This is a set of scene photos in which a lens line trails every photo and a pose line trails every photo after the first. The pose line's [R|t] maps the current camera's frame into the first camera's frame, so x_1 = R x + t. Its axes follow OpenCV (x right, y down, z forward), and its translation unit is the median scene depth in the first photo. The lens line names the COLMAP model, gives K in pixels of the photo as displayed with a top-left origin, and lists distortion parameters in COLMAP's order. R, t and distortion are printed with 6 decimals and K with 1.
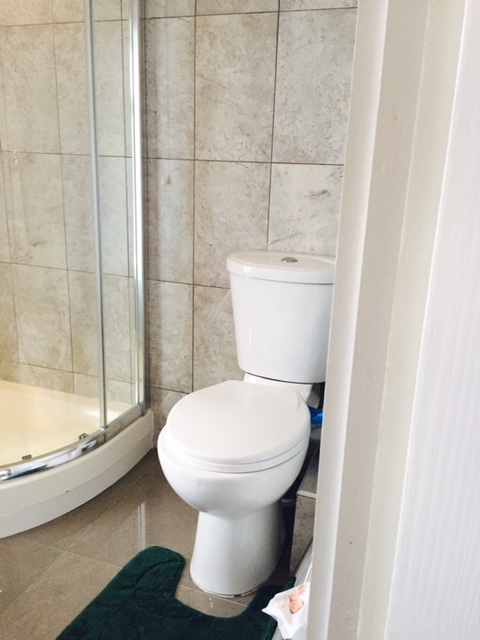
lens RADIAL K [[551.3, 0, 244.7], [0, 551.3, 317.6], [0, 0, 1]] dist [0.100628, -0.143386]
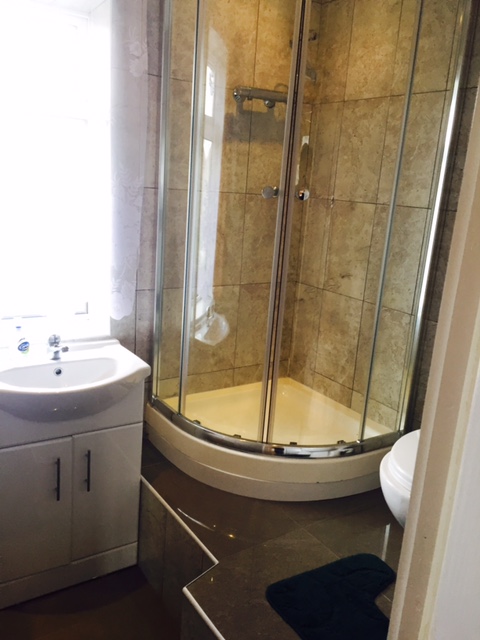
lens RADIAL K [[551.3, 0, 244.7], [0, 551.3, 317.6], [0, 0, 1]] dist [0.100628, -0.143386]
pose [[0.807075, 0.161095, -0.568048, 0.153010], [-0.198359, 0.980122, -0.003869, 0.001928], [0.556133, 0.115800, 0.822986, -0.091618]]
